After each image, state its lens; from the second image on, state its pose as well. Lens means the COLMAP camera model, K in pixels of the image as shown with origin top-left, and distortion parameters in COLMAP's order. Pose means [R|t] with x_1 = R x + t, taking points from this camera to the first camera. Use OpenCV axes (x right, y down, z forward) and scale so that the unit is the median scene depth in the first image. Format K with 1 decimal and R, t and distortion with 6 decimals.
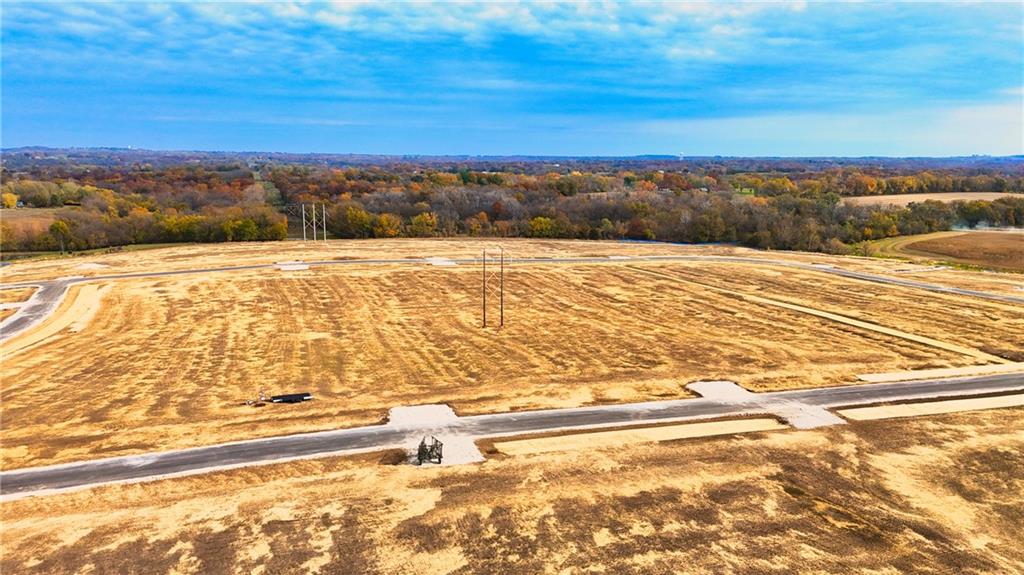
lens RADIAL K [[748.0, 0, 512.0], [0, 748.0, 287.5], [0, 0, 1]] dist [0.073389, -0.079663]
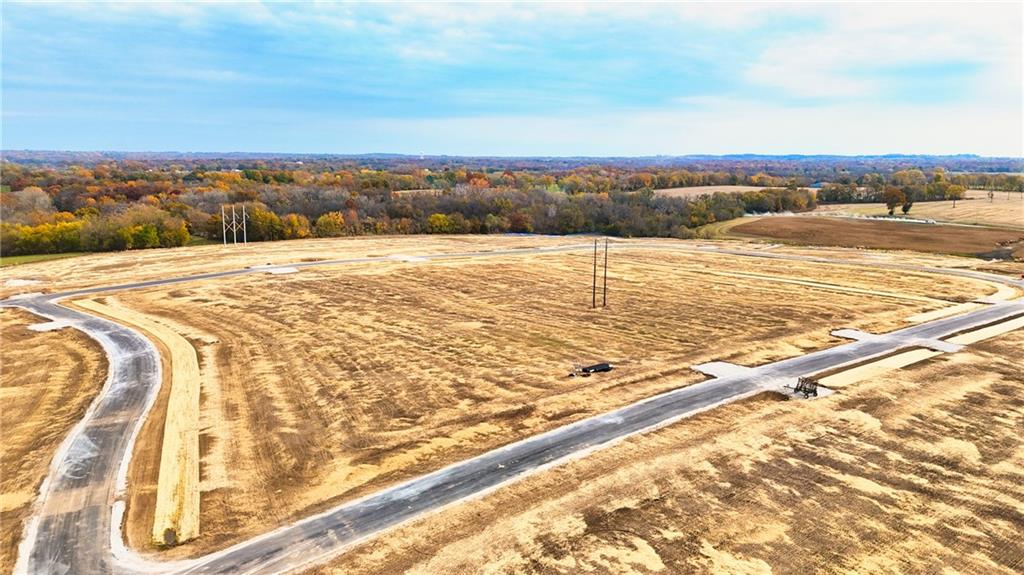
lens RADIAL K [[752.0, 0, 512.0], [0, 752.0, 287.5], [0, 0, 1]] dist [0.092617, -0.108864]
pose [[0.935500, -0.061381, 0.347953, -0.235636], [0.060962, 0.998066, 0.012163, 0.000718], [-0.348027, 0.009833, 0.937433, -0.008083]]
